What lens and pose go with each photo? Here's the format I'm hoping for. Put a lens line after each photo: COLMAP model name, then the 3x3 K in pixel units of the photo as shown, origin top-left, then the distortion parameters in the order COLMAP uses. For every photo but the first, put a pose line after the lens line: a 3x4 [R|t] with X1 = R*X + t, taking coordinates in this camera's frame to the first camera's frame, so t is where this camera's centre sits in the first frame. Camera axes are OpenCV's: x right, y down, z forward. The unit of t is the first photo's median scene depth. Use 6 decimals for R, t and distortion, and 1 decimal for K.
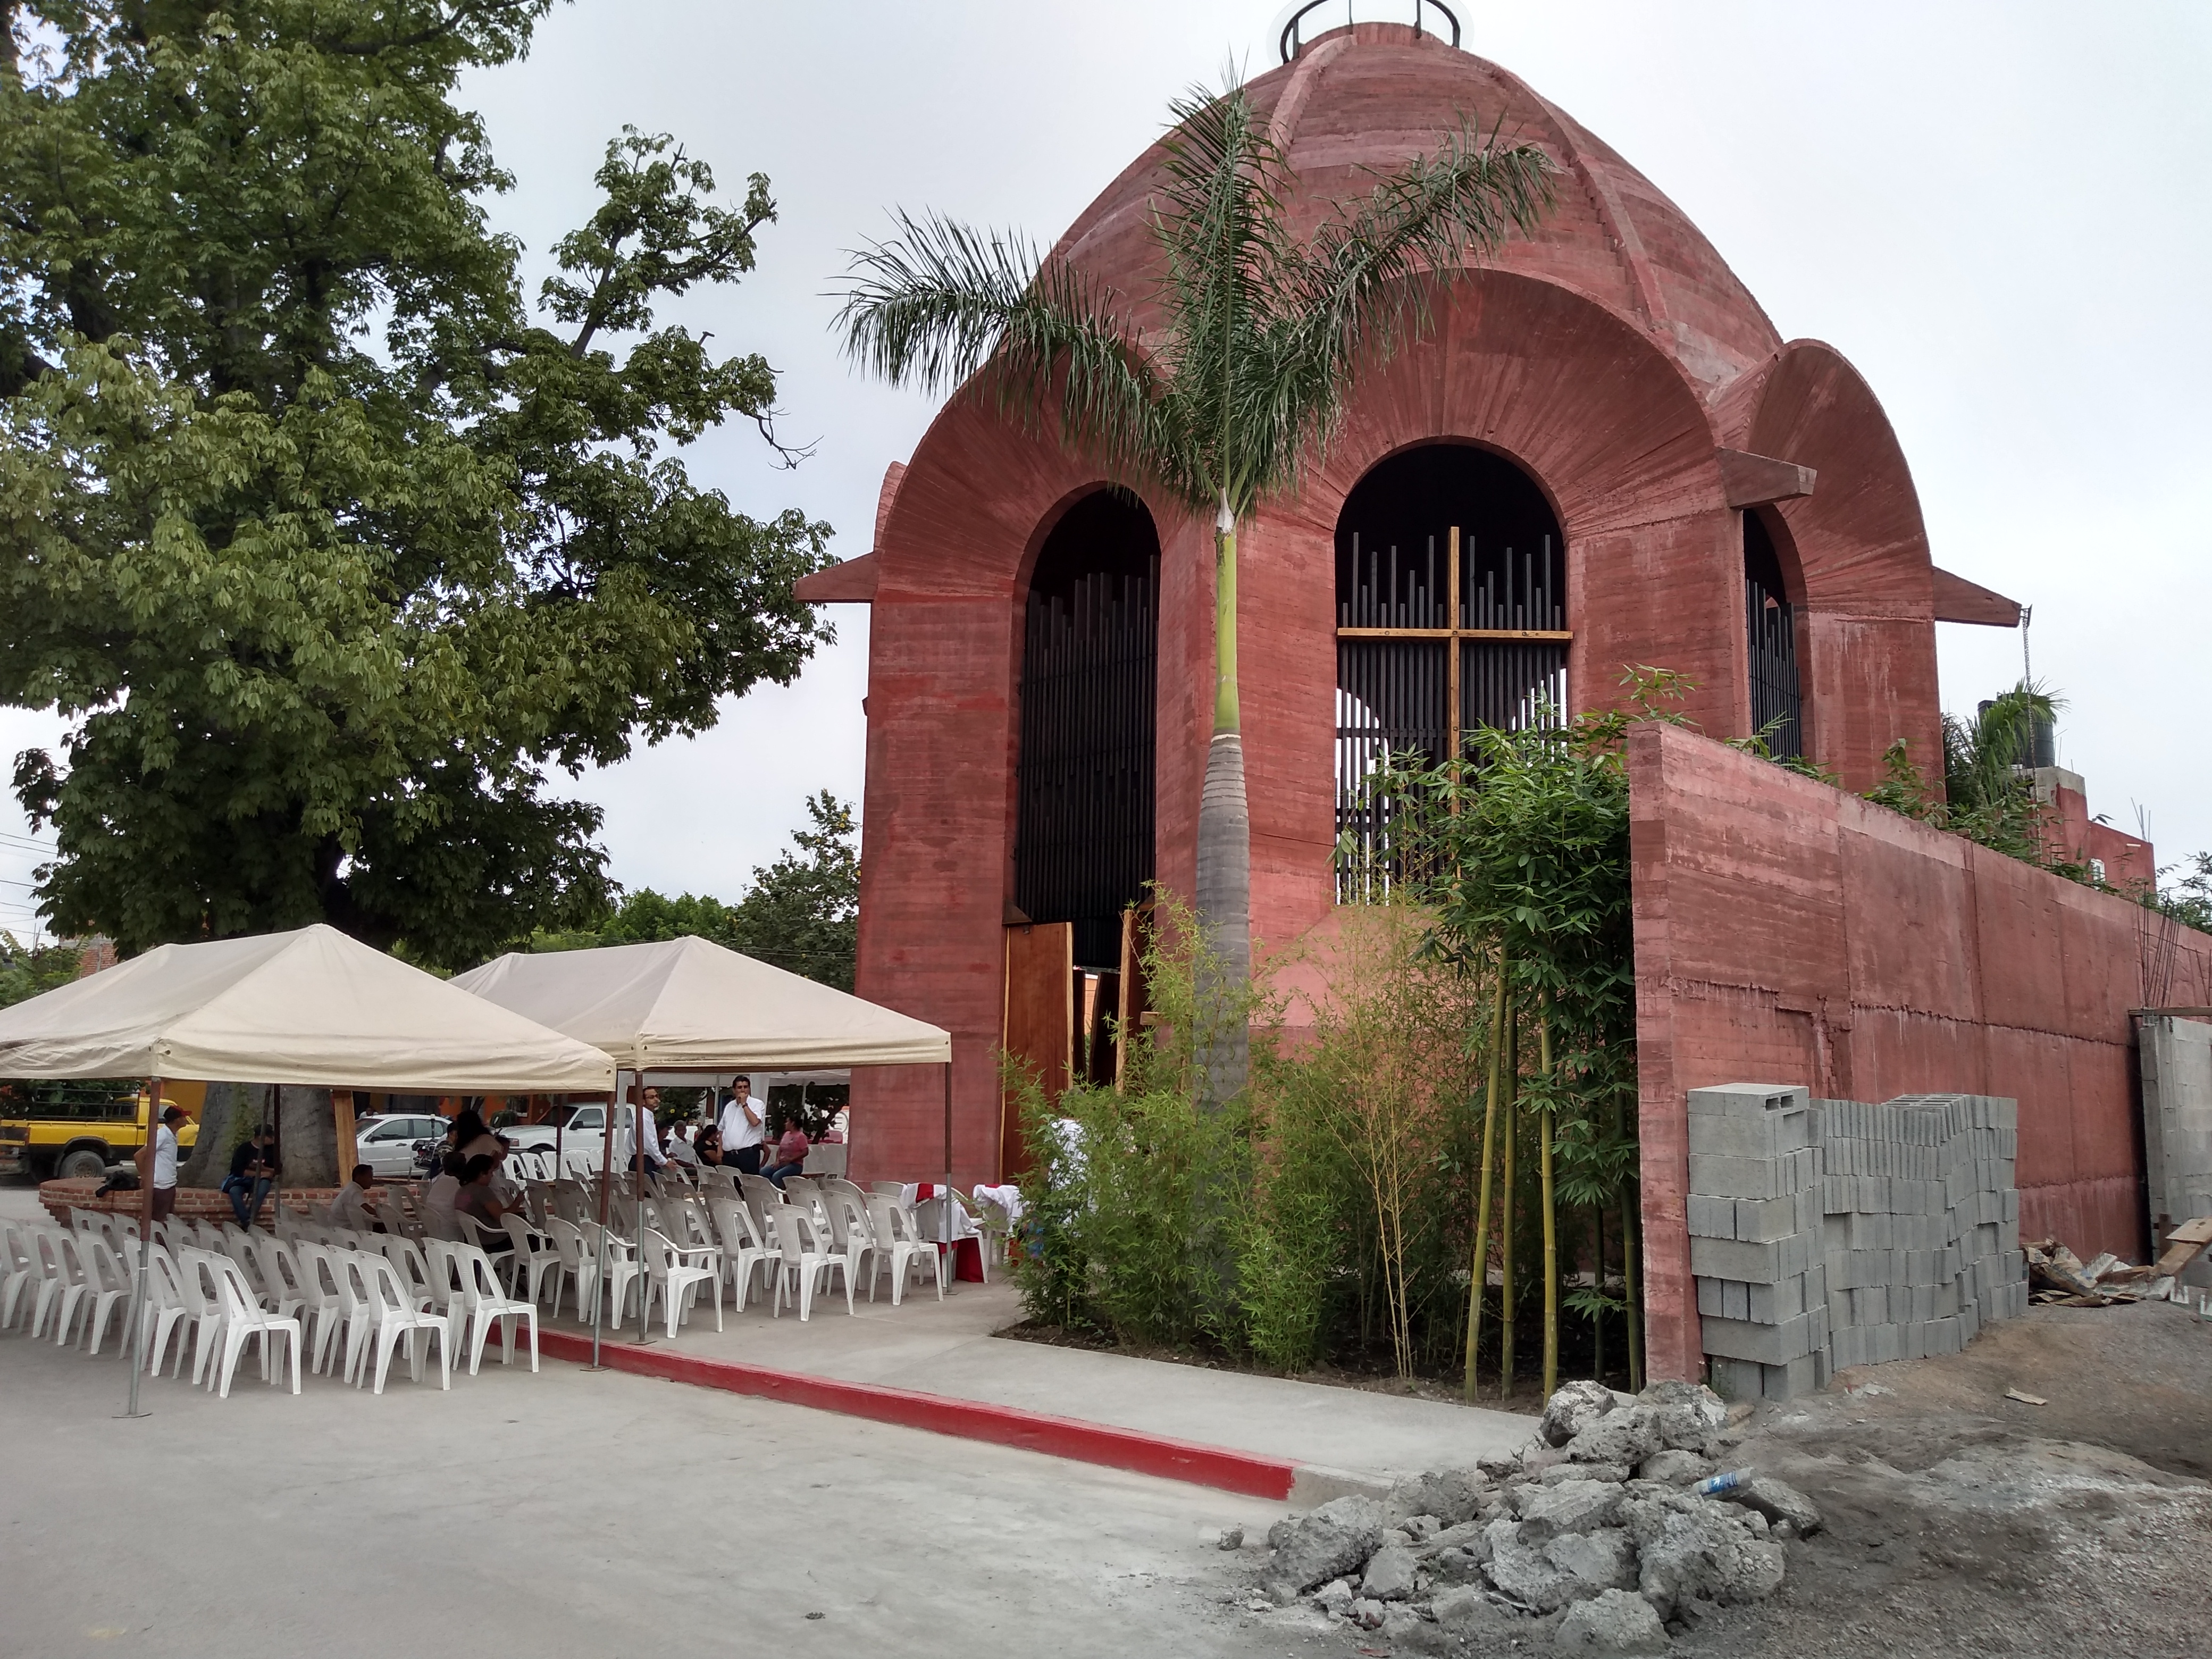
lens RADIAL K [[1779.7, 0, 1101.5], [0, 1779.7, 823.0], [0, 0, 1]] dist [0.031992, -0.088829]
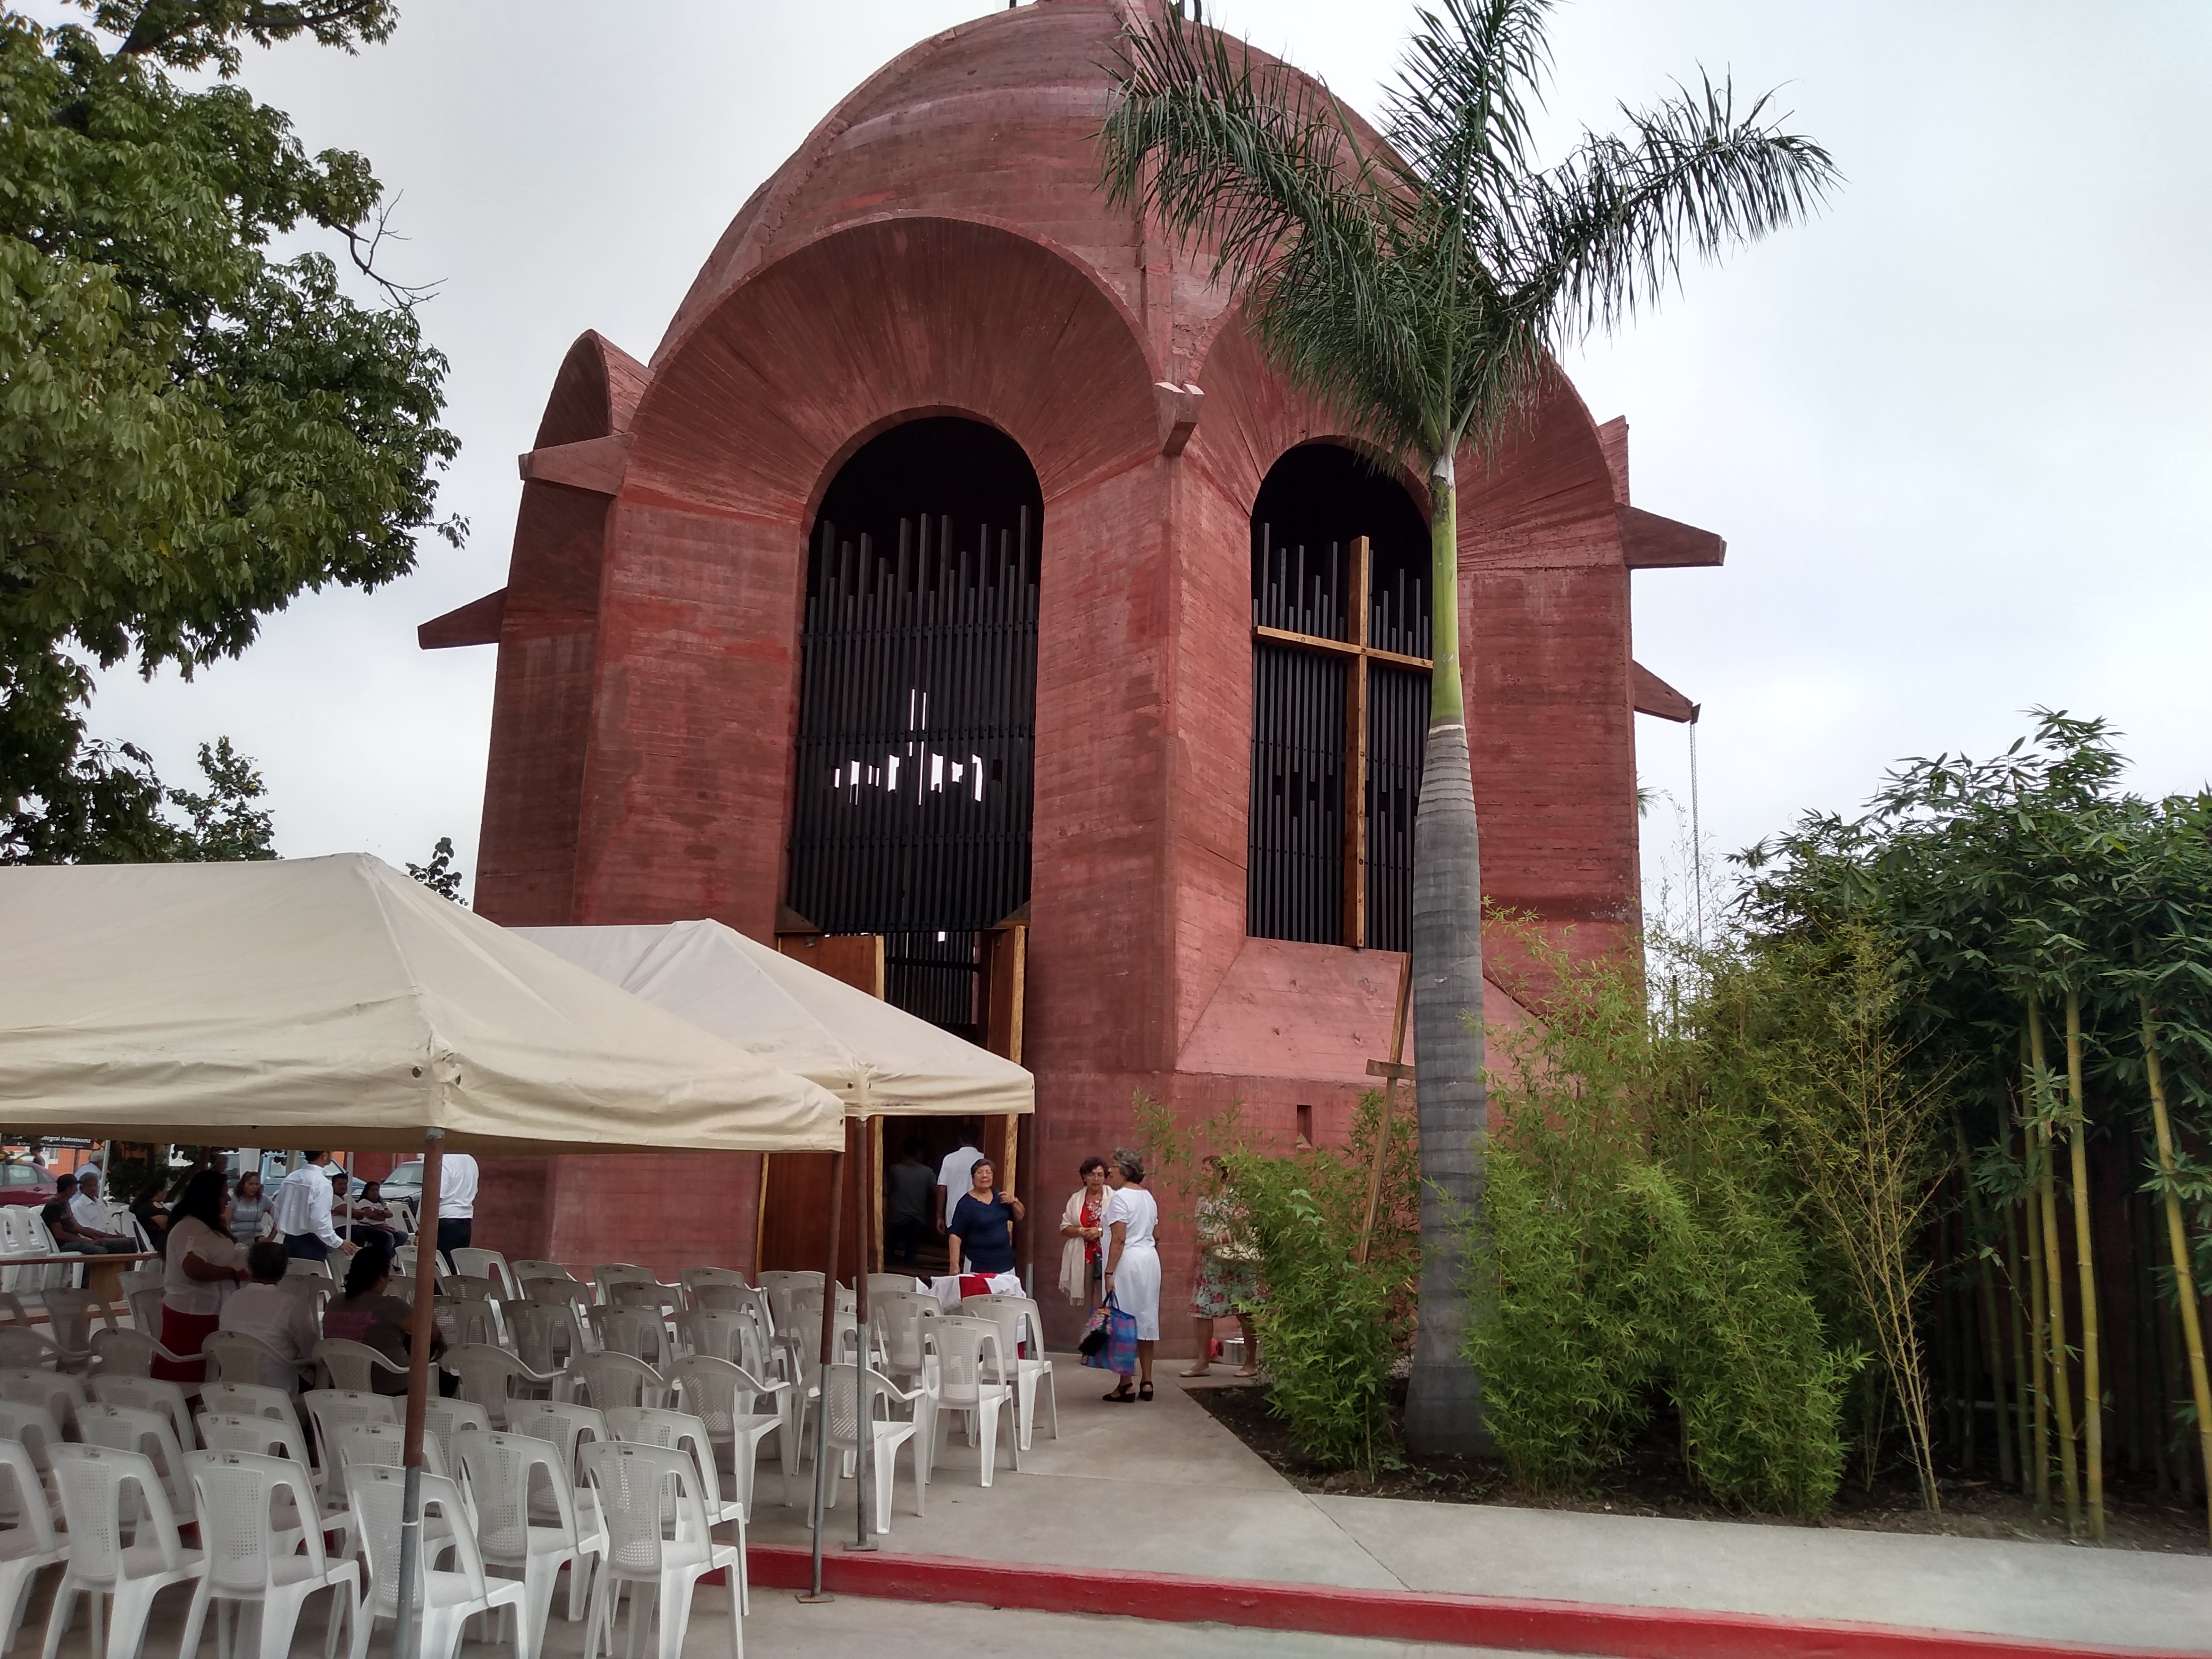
lens RADIAL K [[1779.7, 0, 1127.6], [0, 1779.7, 804.3], [0, 0, 1]] dist [0.031992, -0.088829]
pose [[0.867110, 0.105295, 0.486861, -0.327556], [-0.088717, 0.994421, -0.057060, 0.033568], [-0.490153, 0.006285, 0.871614, 0.247968]]
